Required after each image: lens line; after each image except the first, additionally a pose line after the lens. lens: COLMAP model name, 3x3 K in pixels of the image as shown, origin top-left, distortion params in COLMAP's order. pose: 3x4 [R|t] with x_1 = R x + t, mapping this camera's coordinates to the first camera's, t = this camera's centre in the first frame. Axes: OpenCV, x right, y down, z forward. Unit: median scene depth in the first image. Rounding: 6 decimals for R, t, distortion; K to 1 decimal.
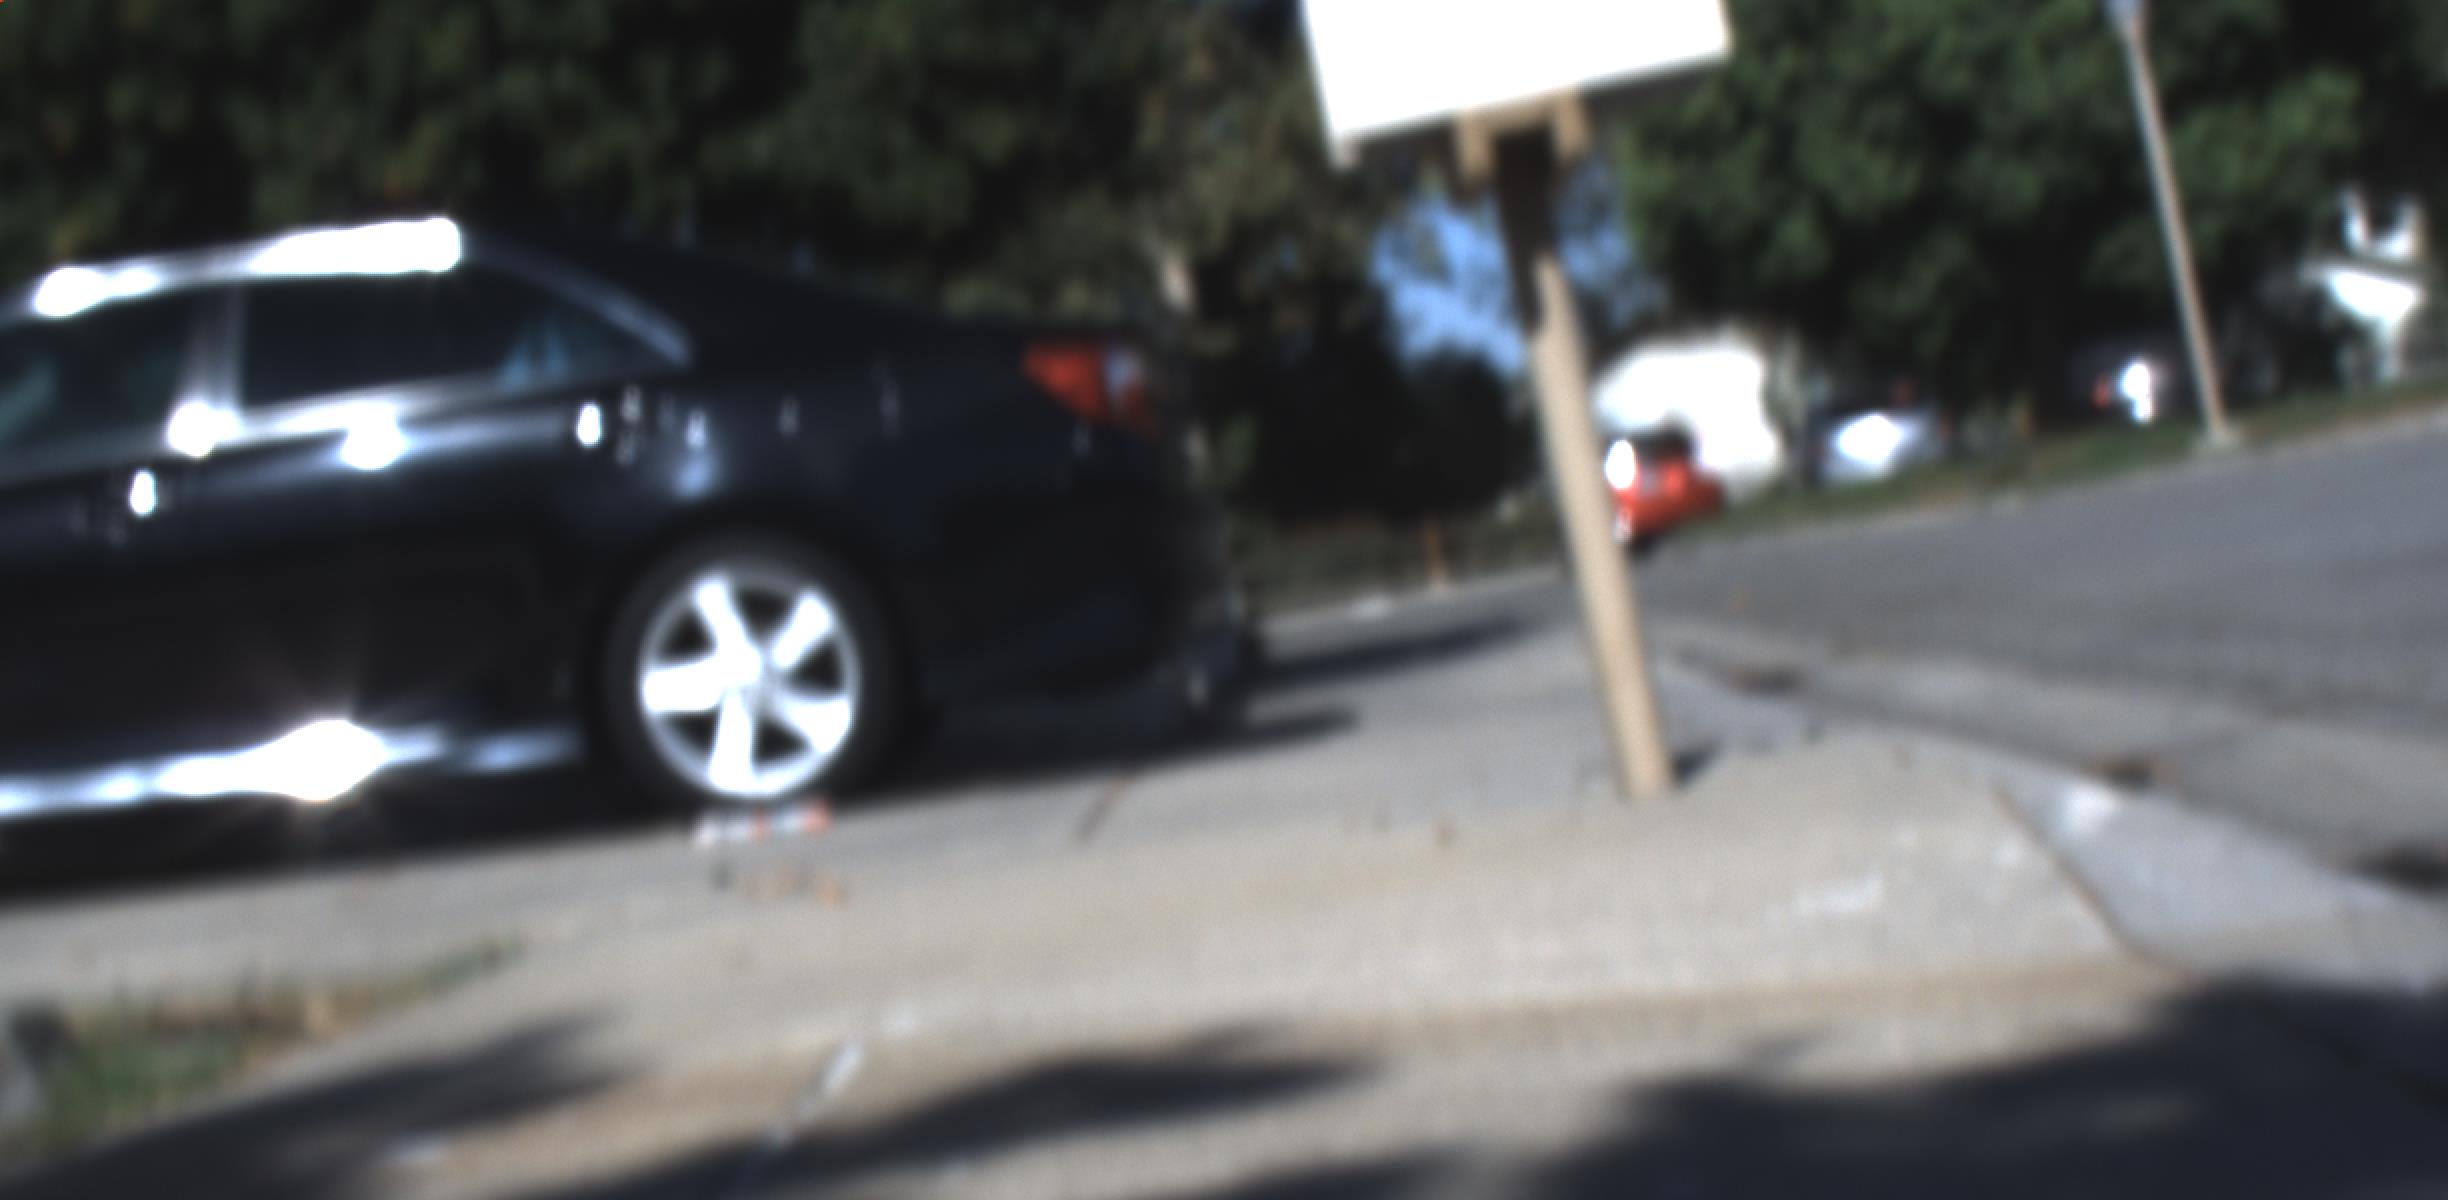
lens RADIAL K [[4927.4, 0, 1244.4], [0, 4927.4, 633.2], [0, 0, 1]] dist [-0.032848, 0.000000]
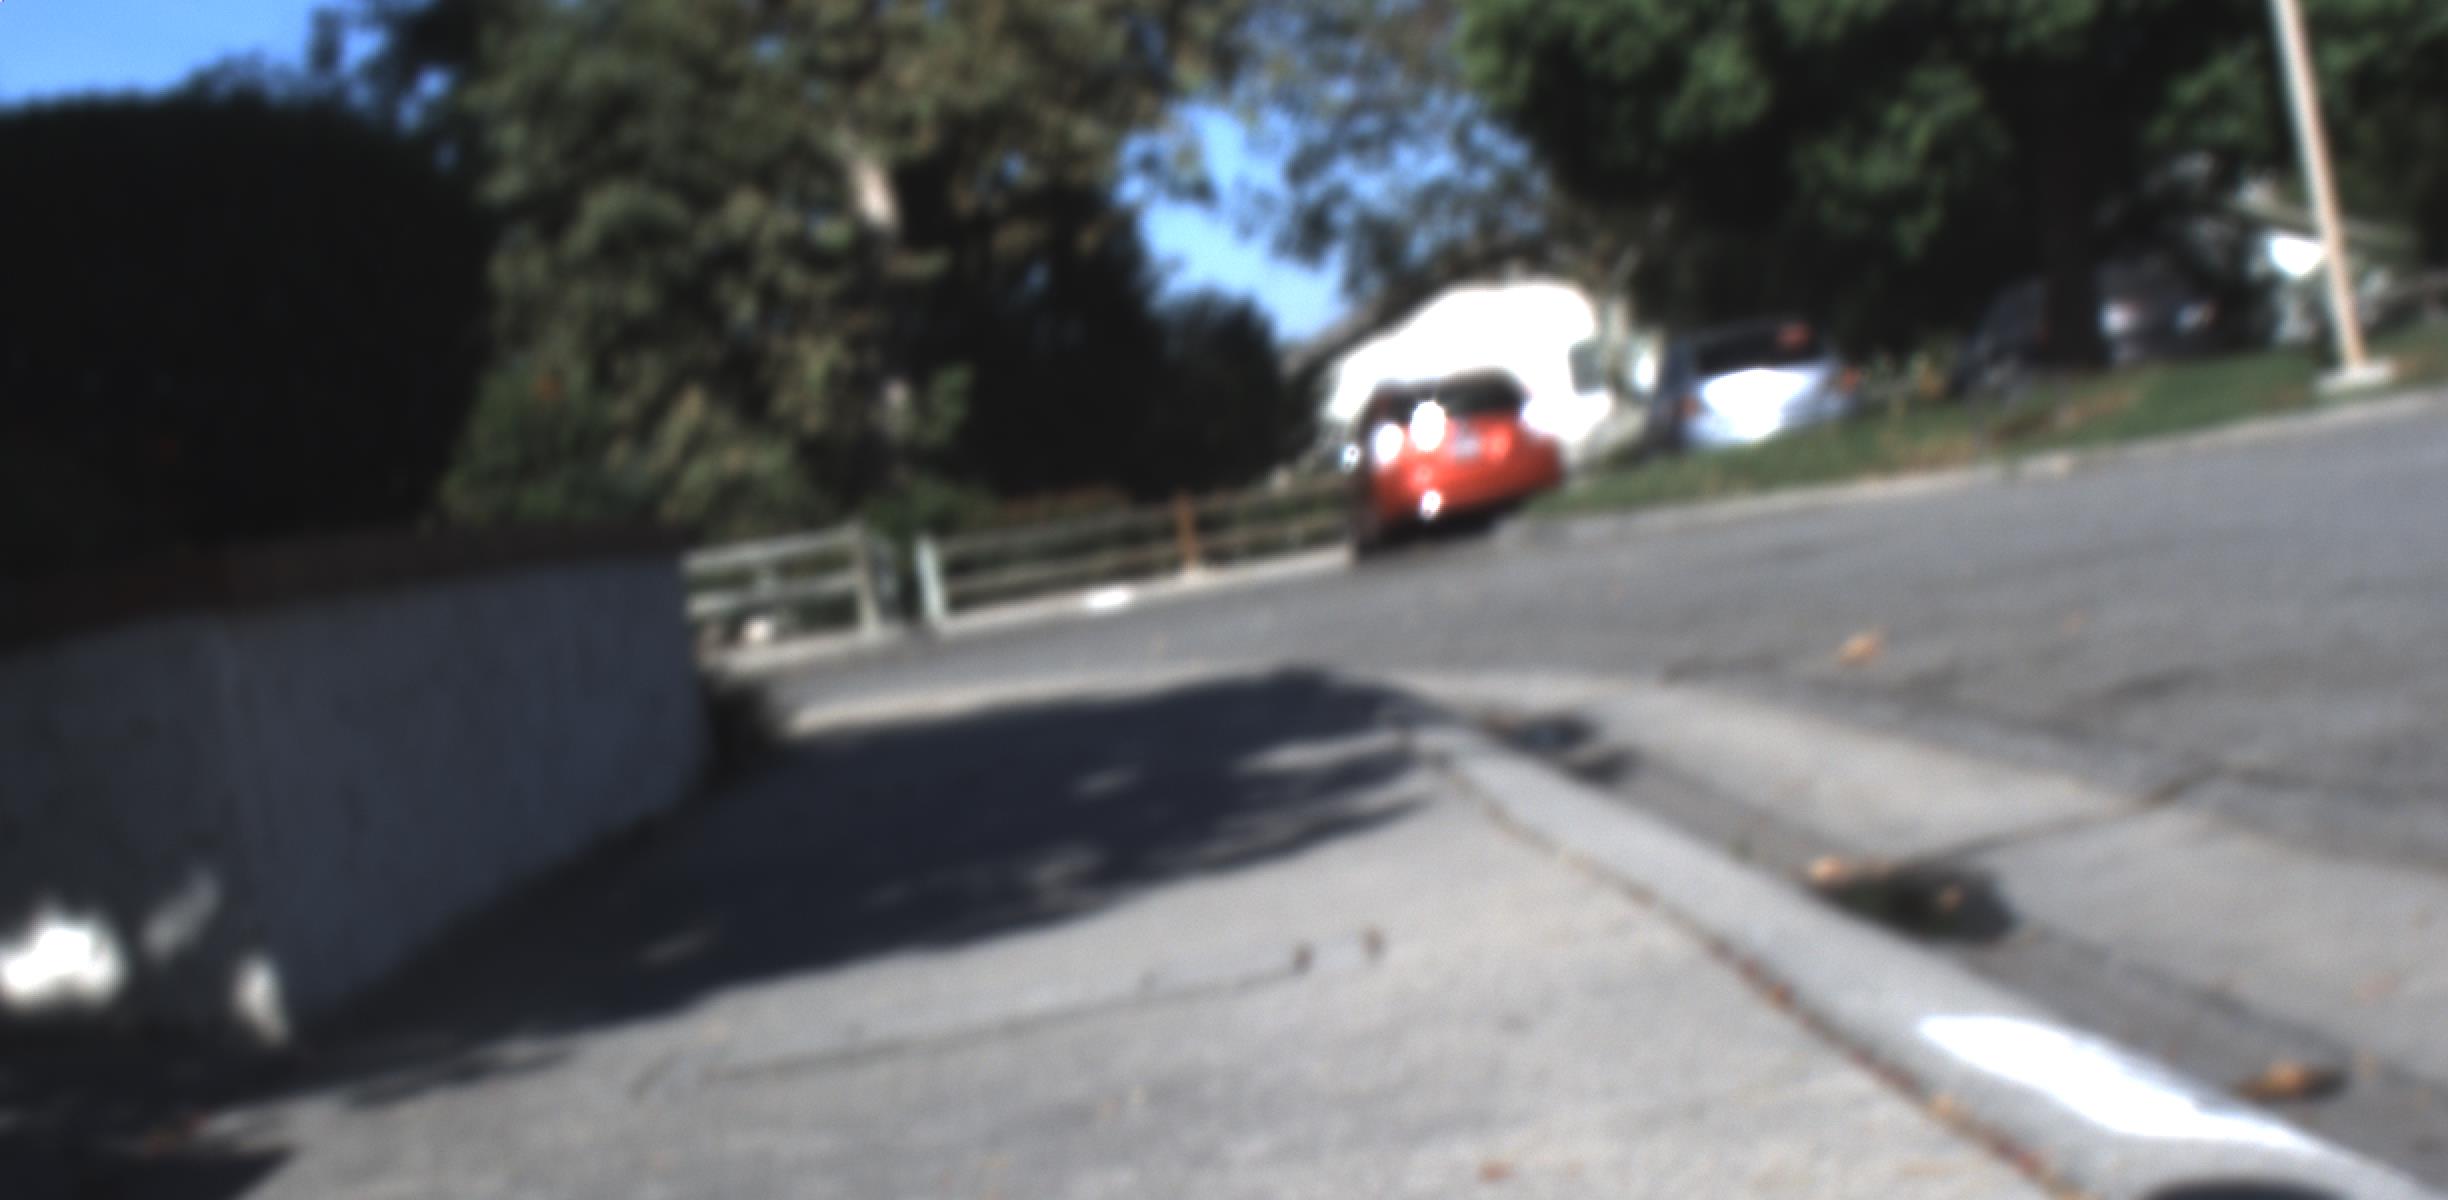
lens RADIAL K [[4927.4, 0, 1305.5], [0, 4927.4, 720.8], [0, 0, 1]] dist [-0.032848, 0.000000]
pose [[0.998126, 0.010287, 0.060318, 0.016005], [-0.011584, 0.999708, 0.021196, -0.005279], [-0.060083, -0.021855, 0.997954, 0.338826]]
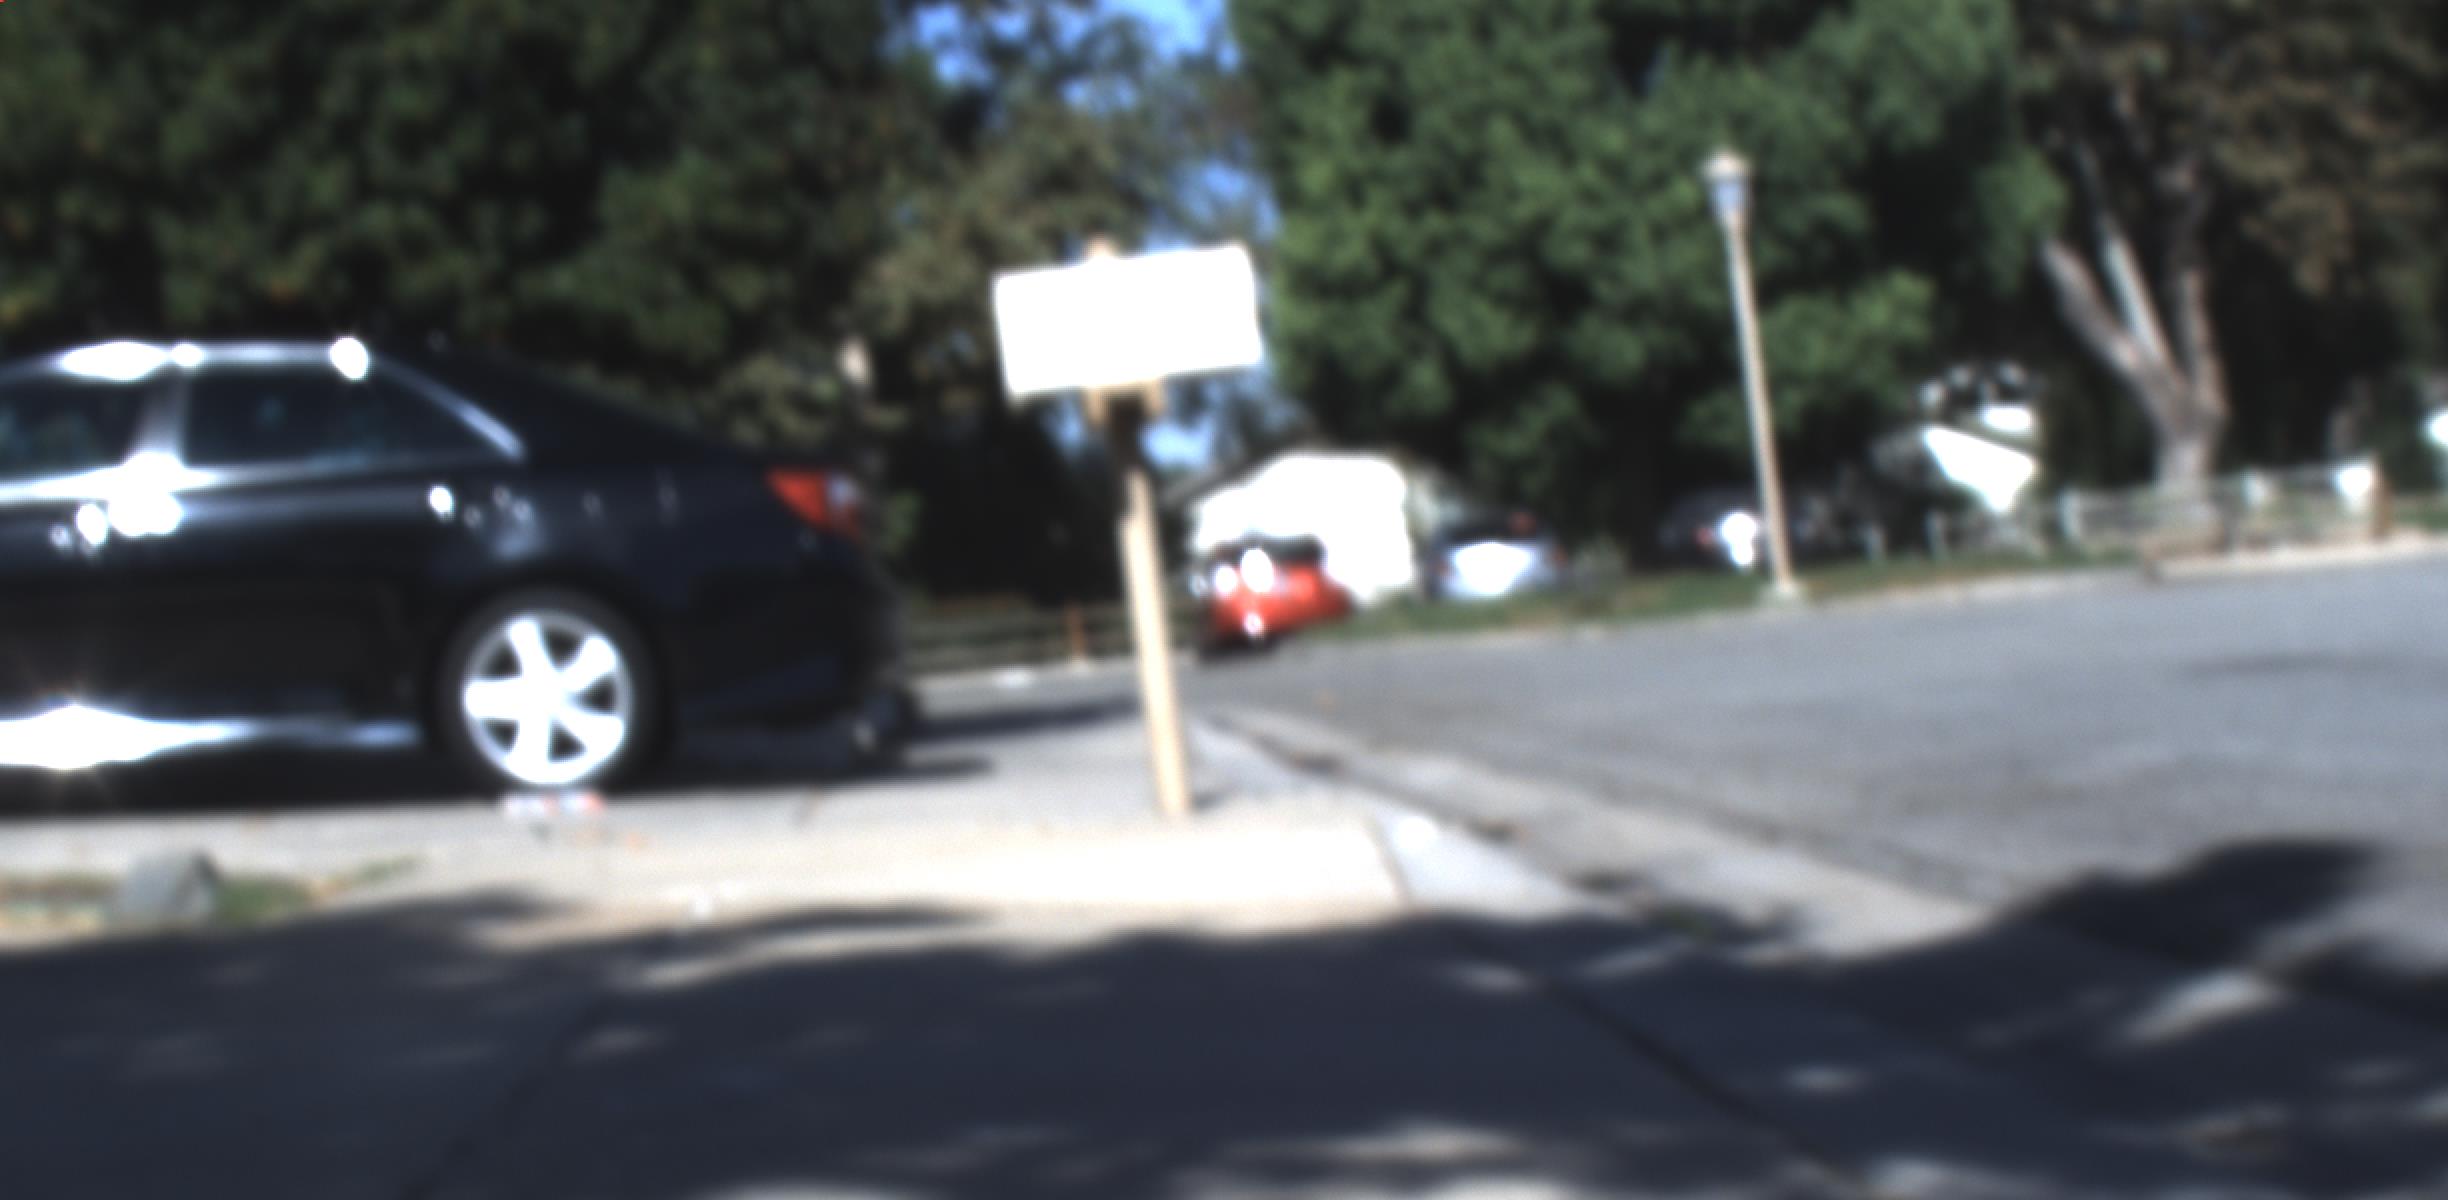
lens RADIAL K [[4927.4, 0, 1242.5], [0, 4927.4, 658.2], [0, 0, 1]] dist [-0.032848, 0.000000]
pose [[0.994047, 0.082206, 0.071499, -0.002509], [-0.081444, 0.996586, -0.013516, 0.000410], [-0.072366, 0.007613, 0.997349, -0.105763]]
